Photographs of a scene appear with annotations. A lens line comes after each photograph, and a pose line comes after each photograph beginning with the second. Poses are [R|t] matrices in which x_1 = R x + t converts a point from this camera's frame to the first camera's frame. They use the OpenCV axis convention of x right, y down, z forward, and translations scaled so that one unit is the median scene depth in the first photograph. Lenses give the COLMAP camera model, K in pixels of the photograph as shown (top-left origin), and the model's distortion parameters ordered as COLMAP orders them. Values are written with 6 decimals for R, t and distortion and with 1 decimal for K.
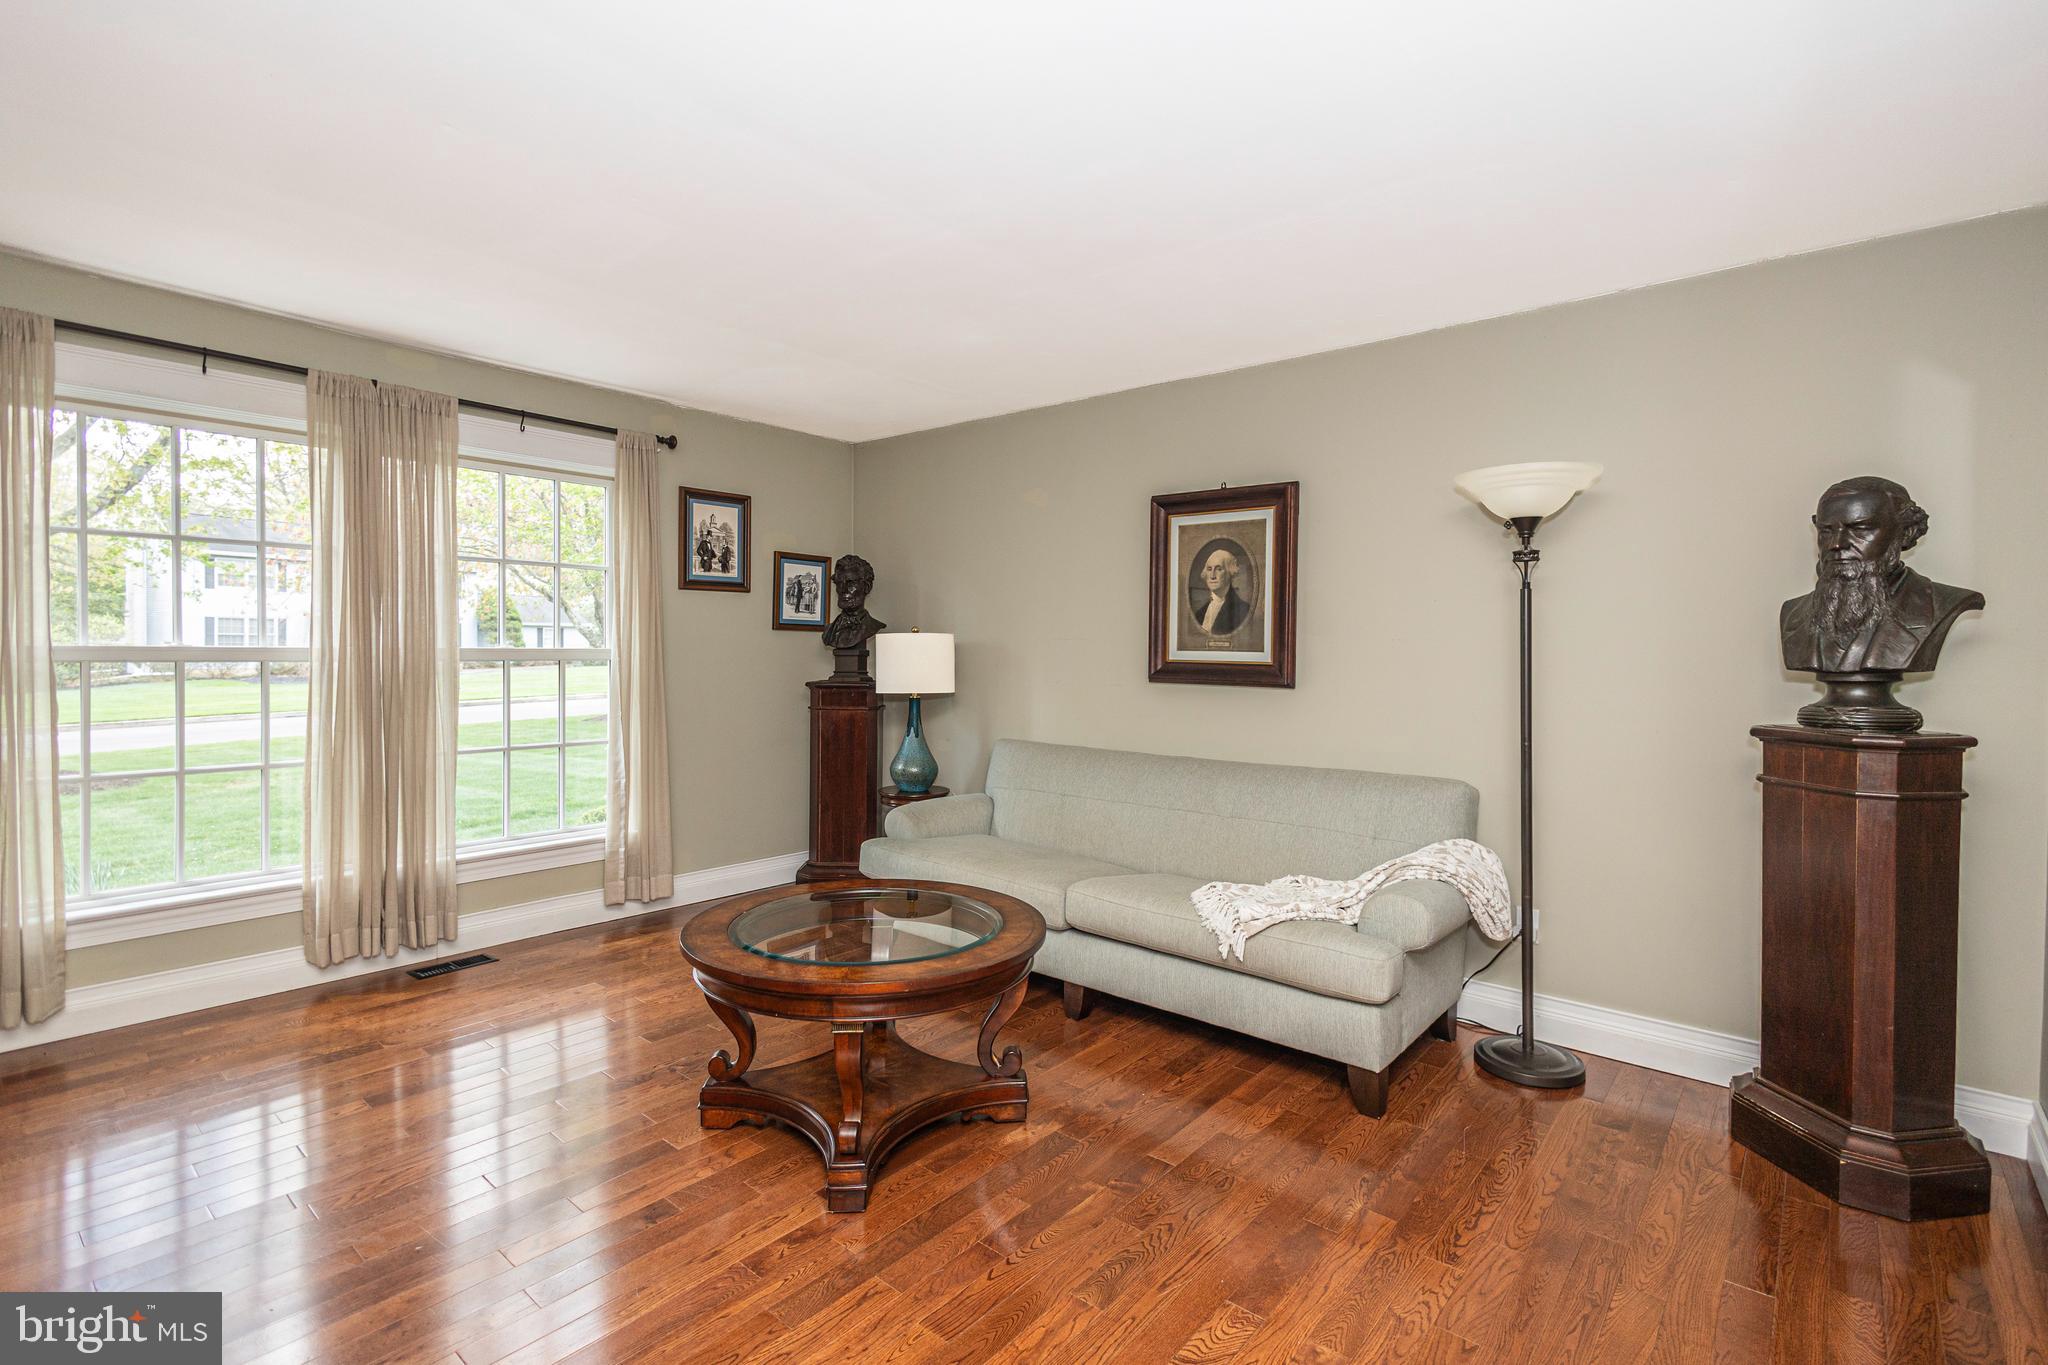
lens RADIAL K [[954.5, 0, 1022.1], [0, 954.5, 665.8], [0, 0, 1]] dist [0.012460, -0.003463]
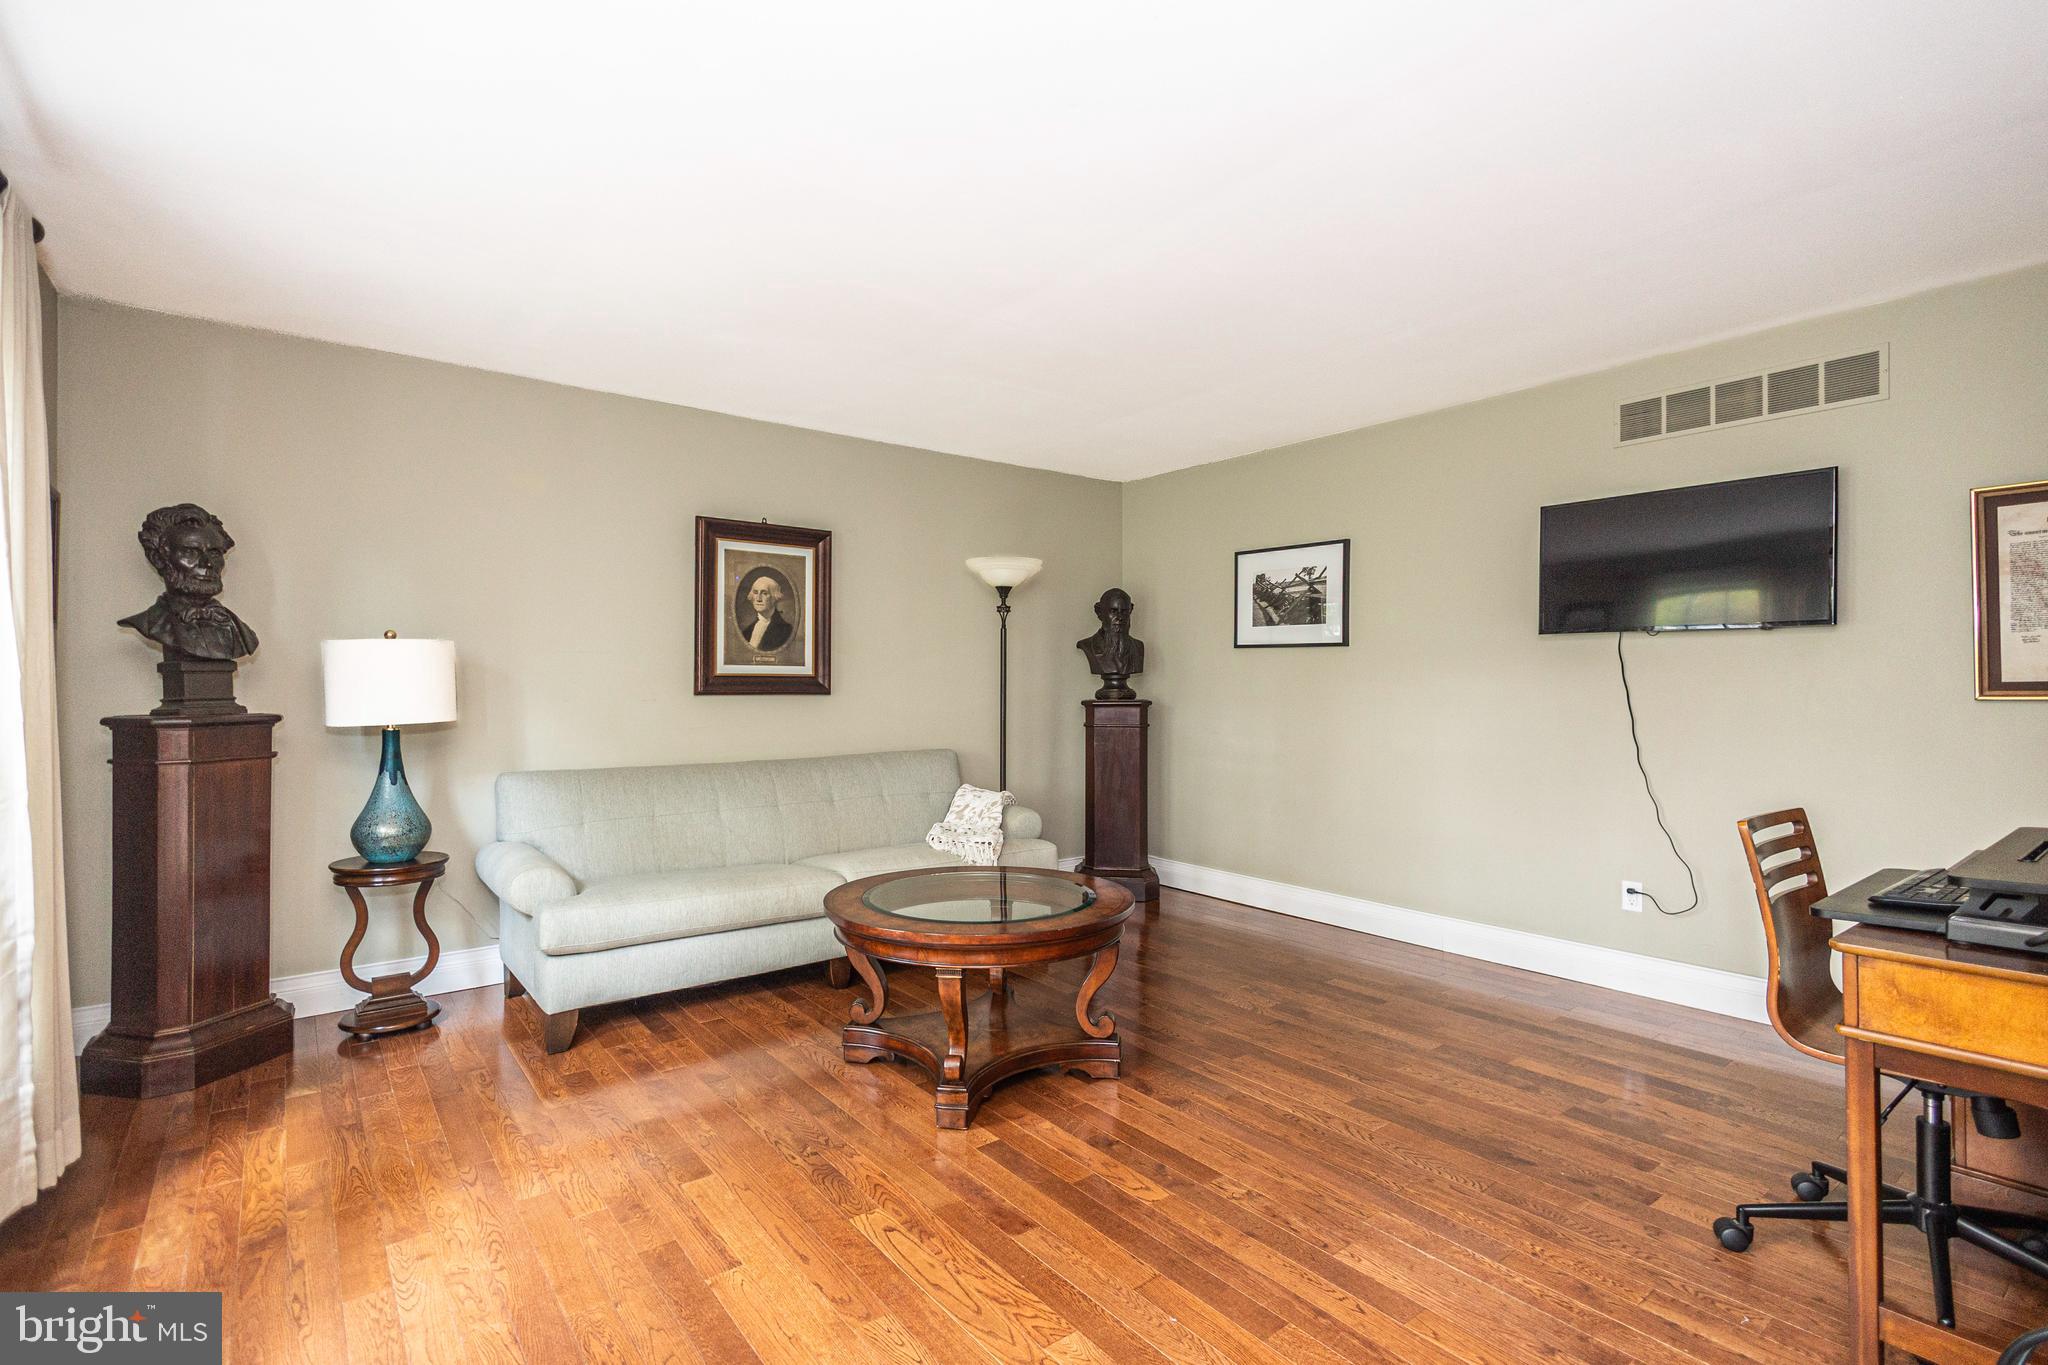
lens RADIAL K [[954.5, 0, 1022.4], [0, 954.5, 679.3], [0, 0, 1]] dist [0.012460, -0.003463]
pose [[0.202097, -0.011991, 0.979292, -0.860048], [0.020014, 0.999767, 0.008112, -0.001959], [-0.979161, 0.017961, 0.202290, 0.475332]]
